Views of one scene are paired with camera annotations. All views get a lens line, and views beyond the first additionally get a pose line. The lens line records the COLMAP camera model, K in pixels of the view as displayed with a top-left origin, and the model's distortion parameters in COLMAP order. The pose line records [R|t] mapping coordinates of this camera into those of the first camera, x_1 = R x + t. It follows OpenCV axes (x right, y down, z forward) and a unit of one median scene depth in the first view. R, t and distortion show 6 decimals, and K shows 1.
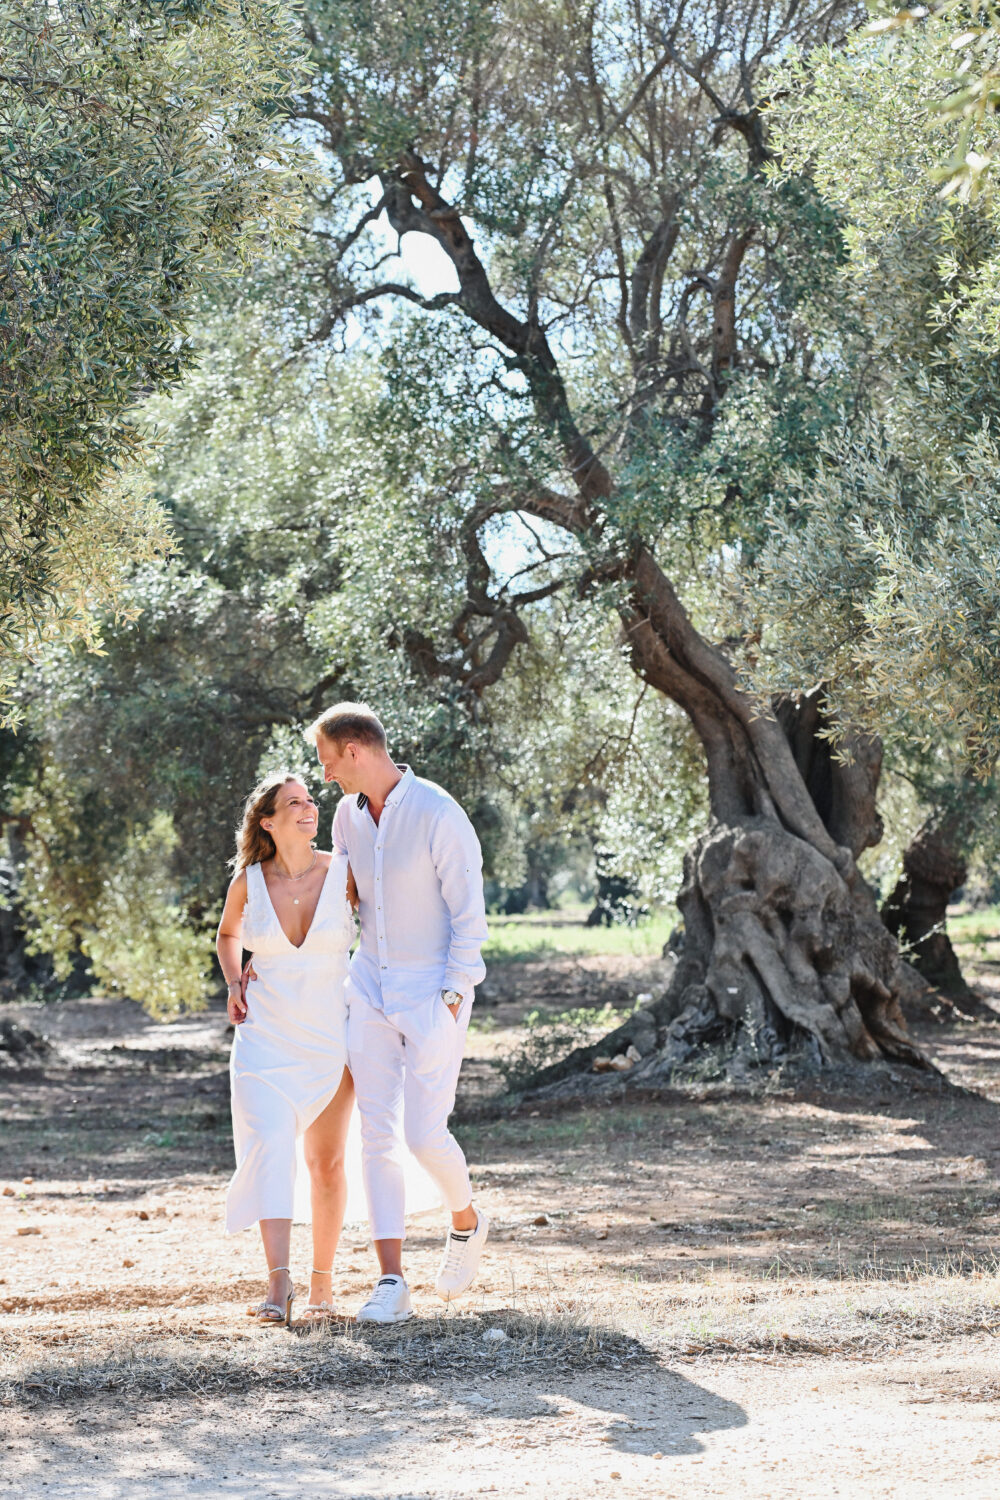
lens RADIAL K [[3936.7, 0, 500.0], [0, 3936.7, 749.5], [0, 0, 1]] dist [0.112800, 0.000000]
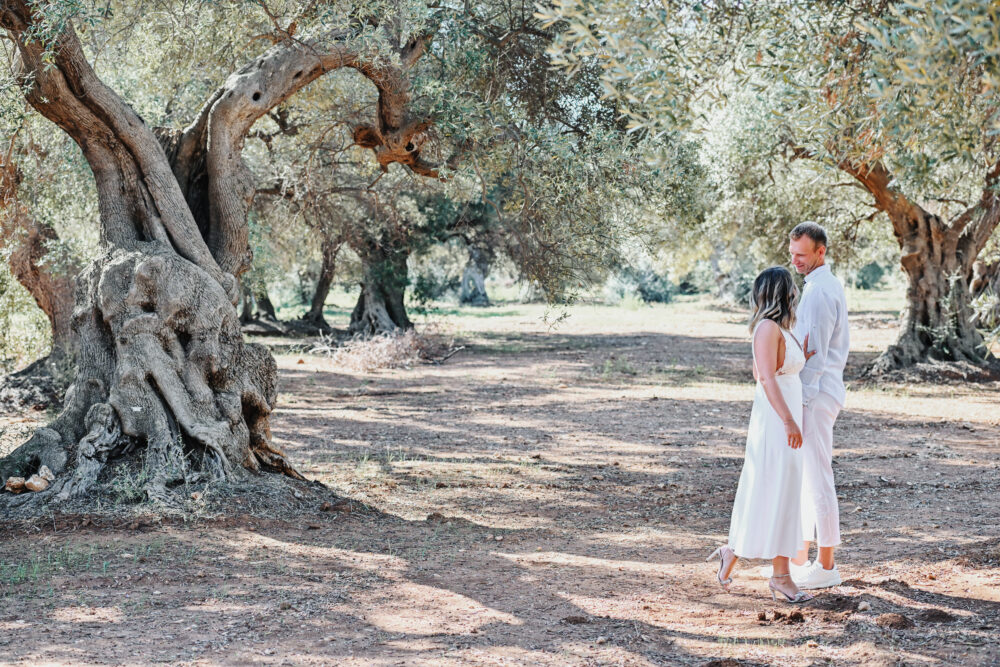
lens RADIAL K [[2057.0, 0, 502.2], [0, 2057.0, 332.5], [0, 0, 1]] dist [-0.068119, 0.000000]
pose [[0.928369, 0.013427, 0.371416, -0.052303], [-0.034182, 0.998196, 0.049353, 0.010998], [-0.370084, -0.058514, 0.927154, 0.461583]]
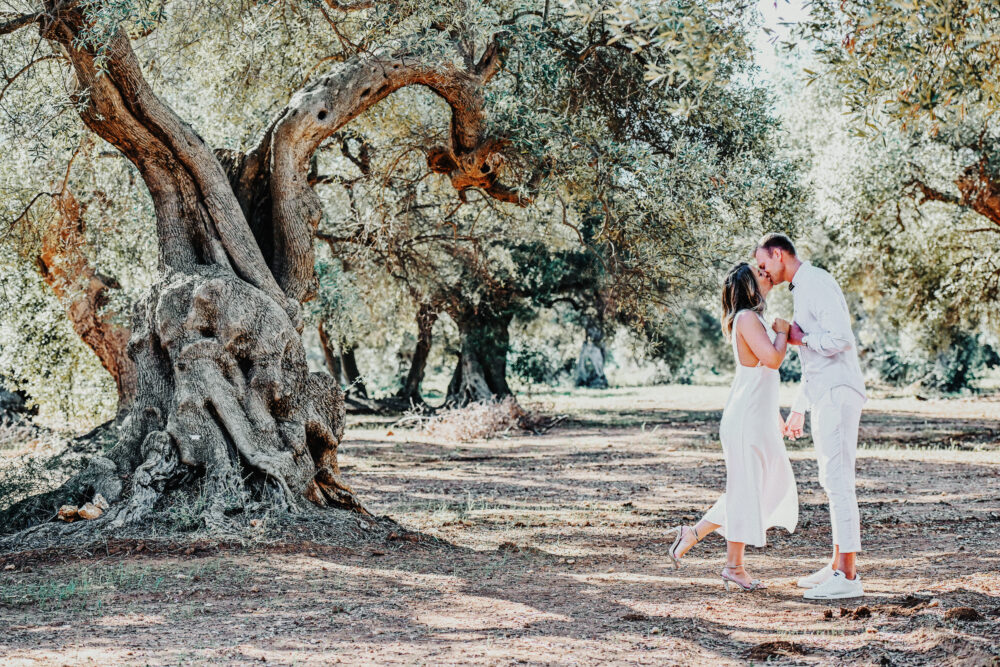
lens RADIAL K [[2319.6, 0, 497.6], [0, 2319.6, 335.0], [0, 0, 1]] dist [-0.045832, 0.000000]
pose [[0.948857, 0.020746, 0.315022, -0.052559], [-0.024116, 0.999686, 0.006804, 0.029456], [-0.314782, -0.014054, 0.949060, 0.421125]]
